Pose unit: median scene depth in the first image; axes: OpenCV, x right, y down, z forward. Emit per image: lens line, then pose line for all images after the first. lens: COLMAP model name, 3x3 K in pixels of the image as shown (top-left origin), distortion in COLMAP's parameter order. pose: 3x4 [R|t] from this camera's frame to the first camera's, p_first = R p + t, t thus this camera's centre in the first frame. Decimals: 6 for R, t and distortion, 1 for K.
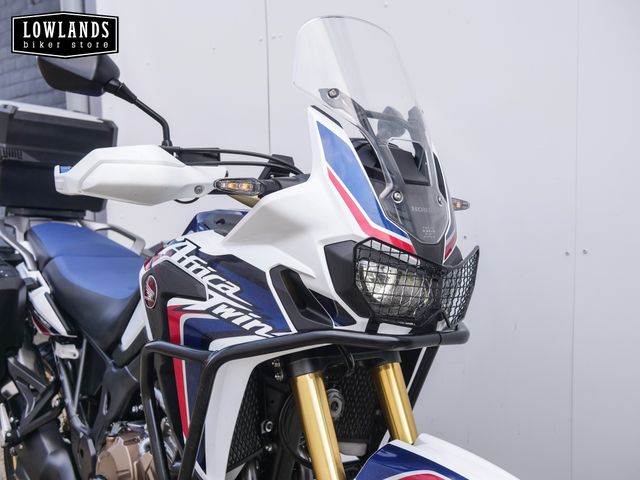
lens RADIAL K [[740.0, 0, 319.6], [0, 740.0, 241.0], [0, 0, 1]] dist [-0.002315, 0.000000]
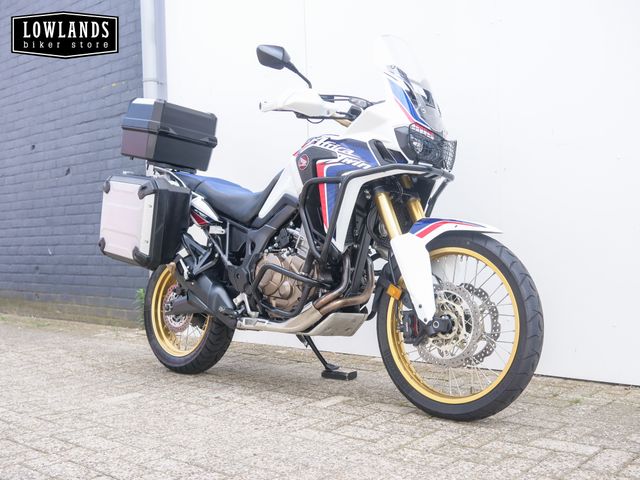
lens RADIAL K [[740.0, 0, 321.3], [0, 740.0, 239.0], [0, 0, 1]] dist [-0.002315, 0.000000]
pose [[0.995091, -0.003335, 0.098908, -0.413885], [0.013706, 0.994444, -0.104369, 0.540590], [-0.098011, 0.105212, 0.989608, -1.125487]]
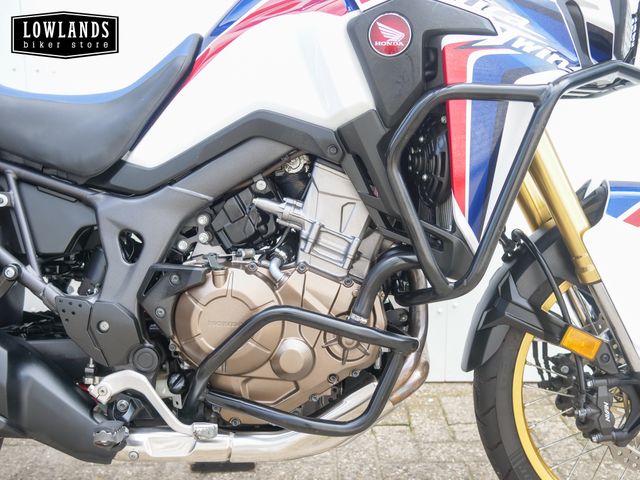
lens RADIAL K [[740.0, 0, 318.7], [0, 740.0, 240.4], [0, 0, 1]] dist [-0.002315, 0.000000]
pose [[0.671575, -0.120519, 0.731069, -0.936648], [0.064539, 0.992447, 0.104321, 0.211615], [-0.738120, -0.022877, 0.674282, 0.563041]]
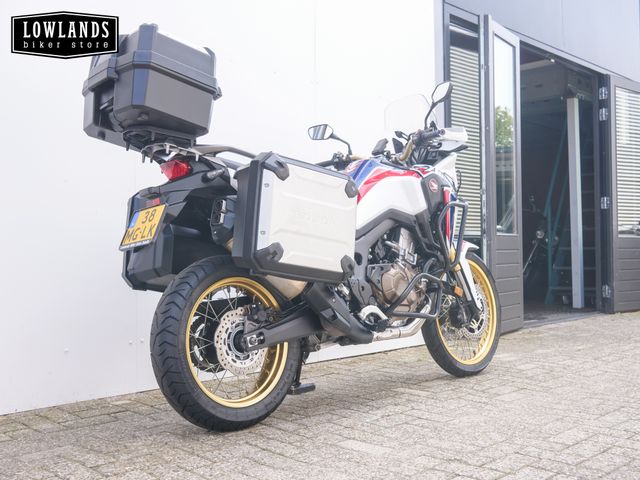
lens RADIAL K [[740.0, 0, 321.9], [0, 740.0, 242.8], [0, 0, 1]] dist [-0.002315, 0.000000]
pose [[-0.076643, 0.032617, 0.996525, -2.819165], [0.112043, 0.993416, -0.023898, 0.295522], [-0.990743, 0.109822, -0.079793, 1.697737]]
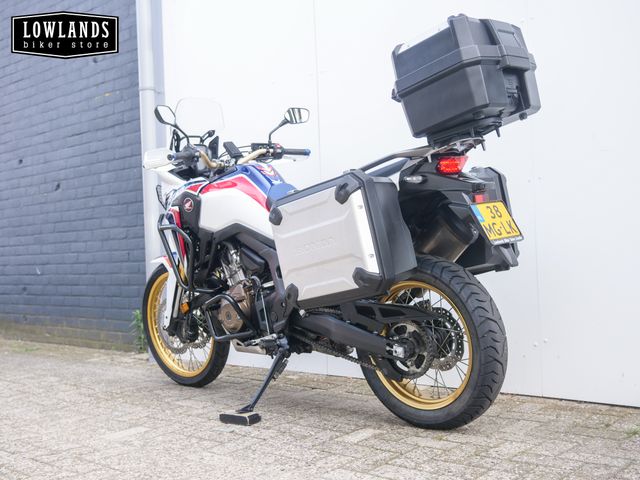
lens RADIAL K [[740.0, 0, 320.9], [0, 740.0, 240.3], [0, 0, 1]] dist [-0.002315, 0.000000]
pose [[0.992896, -0.008266, 0.118698, -0.507506], [0.023297, 0.991780, -0.125815, 0.520318], [-0.116682, 0.127687, 0.984927, -0.895194]]
